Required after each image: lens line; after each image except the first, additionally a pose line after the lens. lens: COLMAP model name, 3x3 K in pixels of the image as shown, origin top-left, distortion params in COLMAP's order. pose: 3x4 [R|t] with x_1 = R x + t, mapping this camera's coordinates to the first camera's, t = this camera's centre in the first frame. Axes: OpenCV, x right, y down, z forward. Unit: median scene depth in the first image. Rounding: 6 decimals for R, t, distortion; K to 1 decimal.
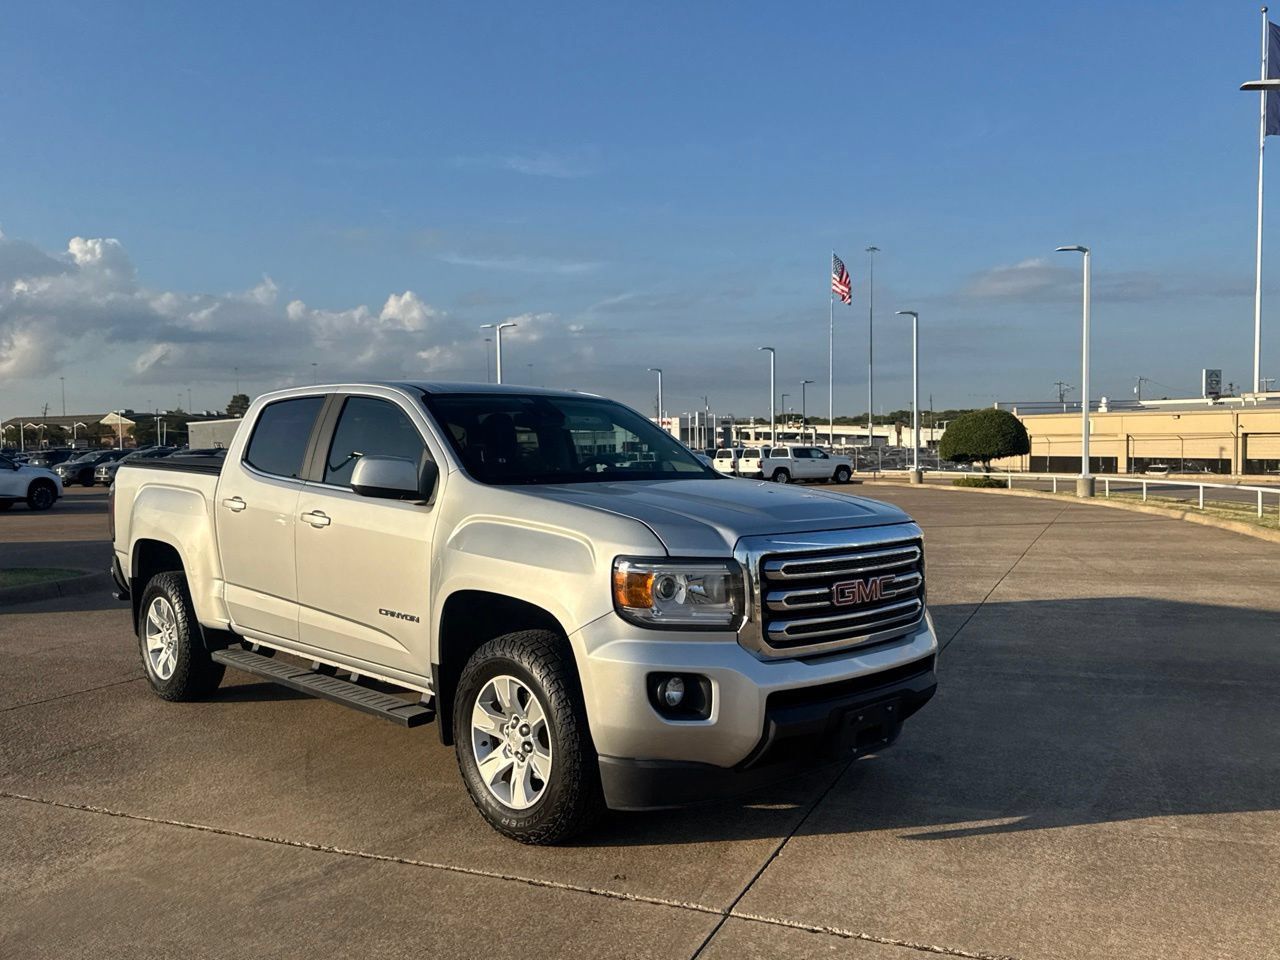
lens RADIAL K [[1047.3, 0, 622.7], [0, 1047.3, 491.1], [0, 0, 1]] dist [0.103593, -0.157295]
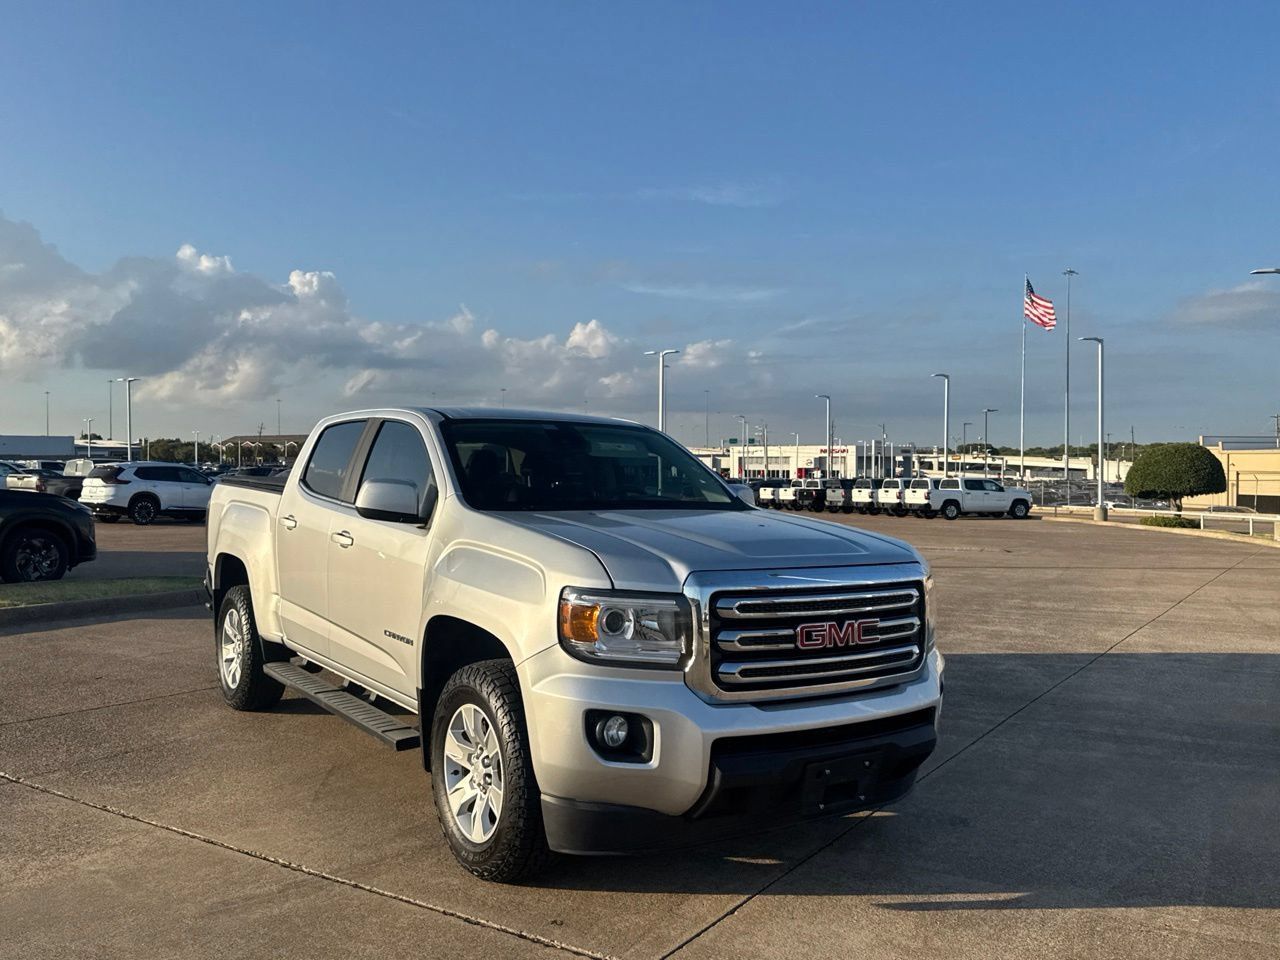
lens RADIAL K [[1047.3, 0, 626.4], [0, 1047.3, 474.4], [0, 0, 1]] dist [0.103593, -0.157295]
pose [[0.986449, 0.021714, -0.162626, 0.175431], [-0.028237, 0.998882, -0.037907, -0.006221], [0.161621, 0.041985, 0.985959, 0.035159]]
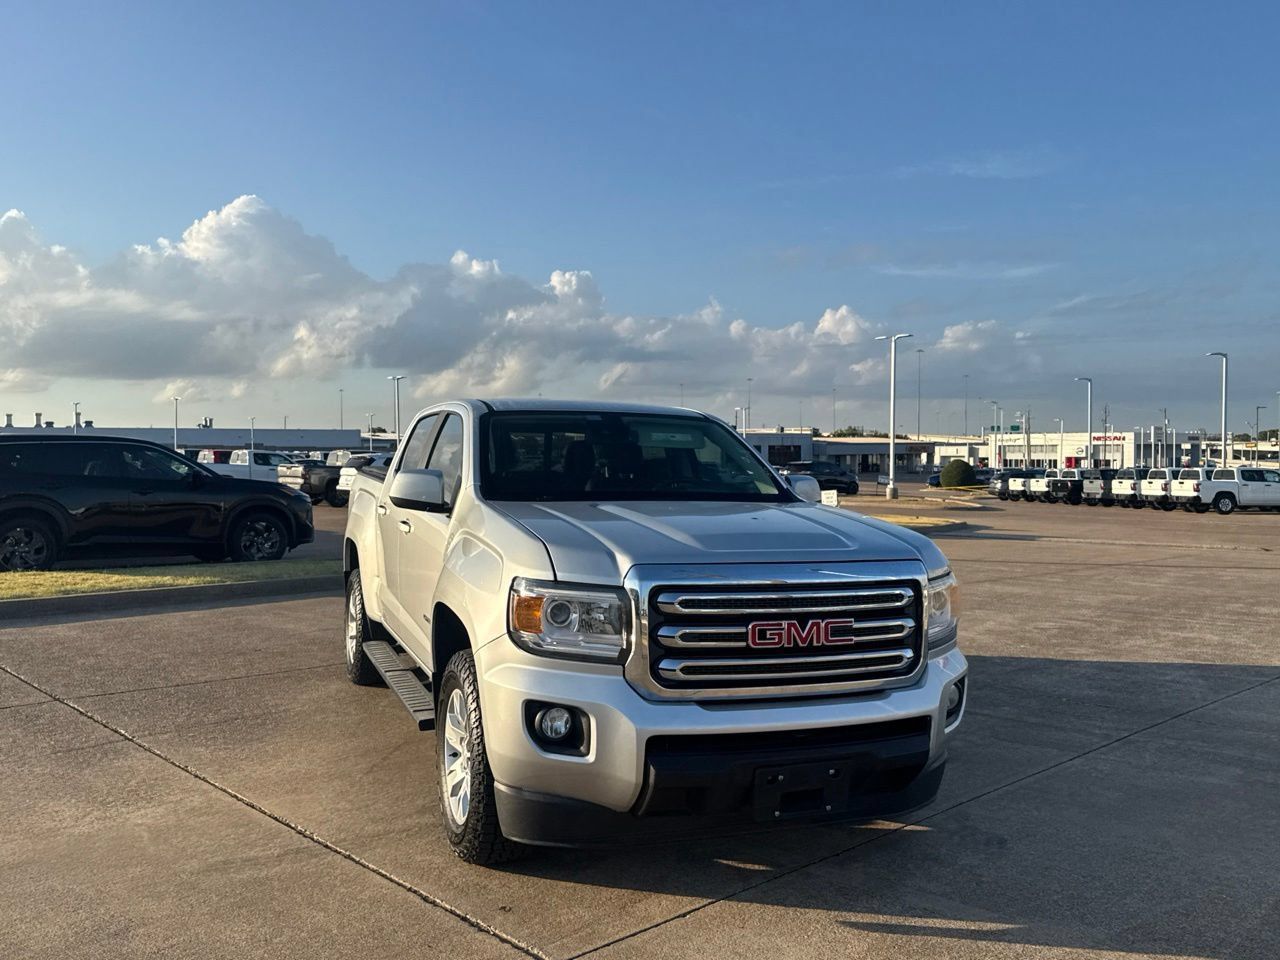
lens RADIAL K [[1047.3, 0, 633.9], [0, 1047.3, 476.4], [0, 0, 1]] dist [0.103593, -0.157295]
pose [[0.924522, 0.025557, -0.380272, 0.394790], [-0.035438, 0.999191, -0.019003, -0.014883], [0.379478, 0.031045, 0.924680, 0.111039]]
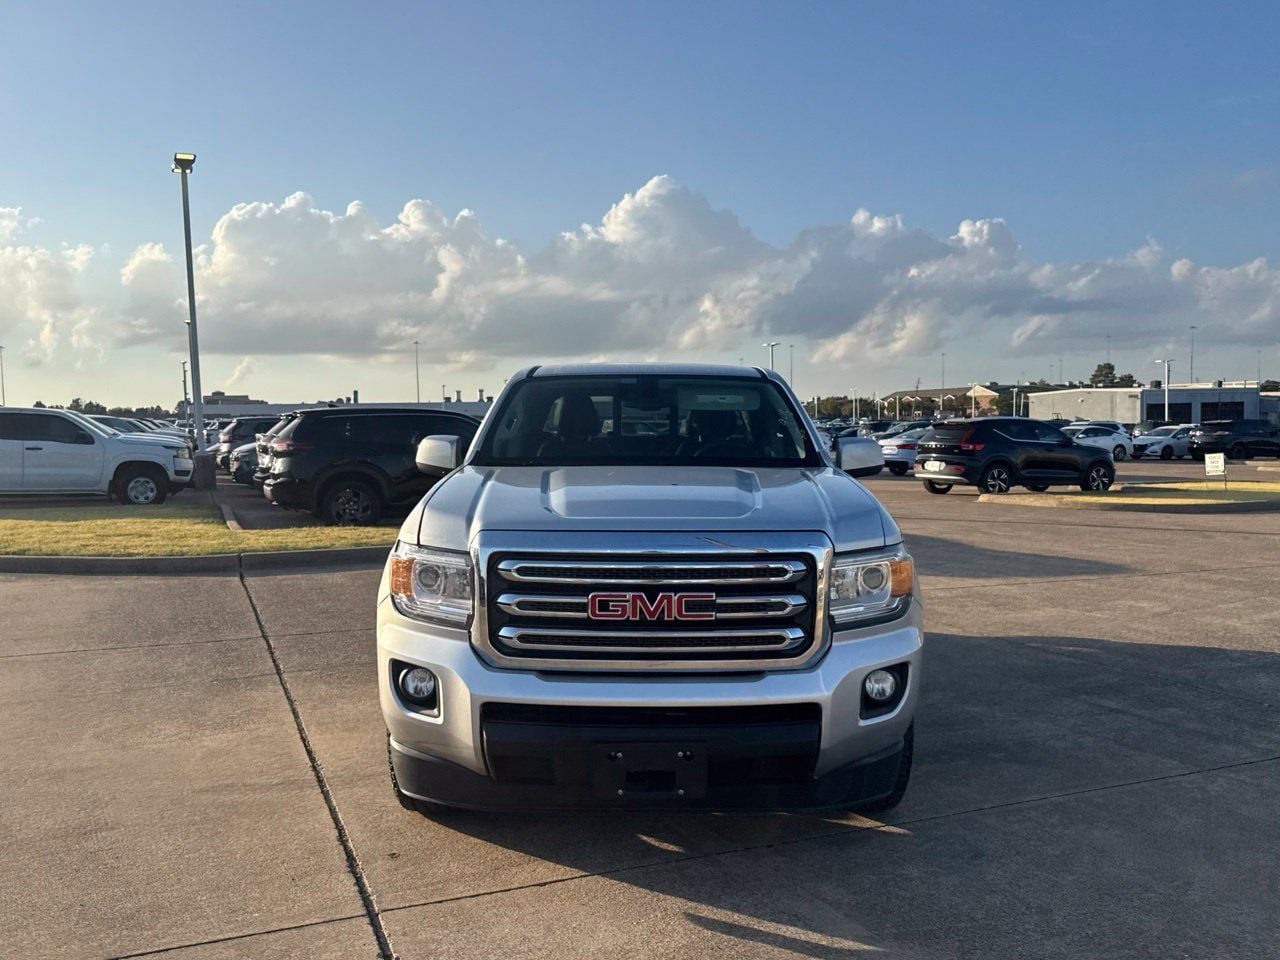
lens RADIAL K [[1047.3, 0, 646.1], [0, 1047.3, 499.2], [0, 0, 1]] dist [0.103593, -0.157295]
pose [[0.731308, 0.055354, -0.679797, 0.716635], [-0.031152, 0.998372, 0.047782, -0.027457], [0.681336, -0.013767, 0.731842, 0.357220]]
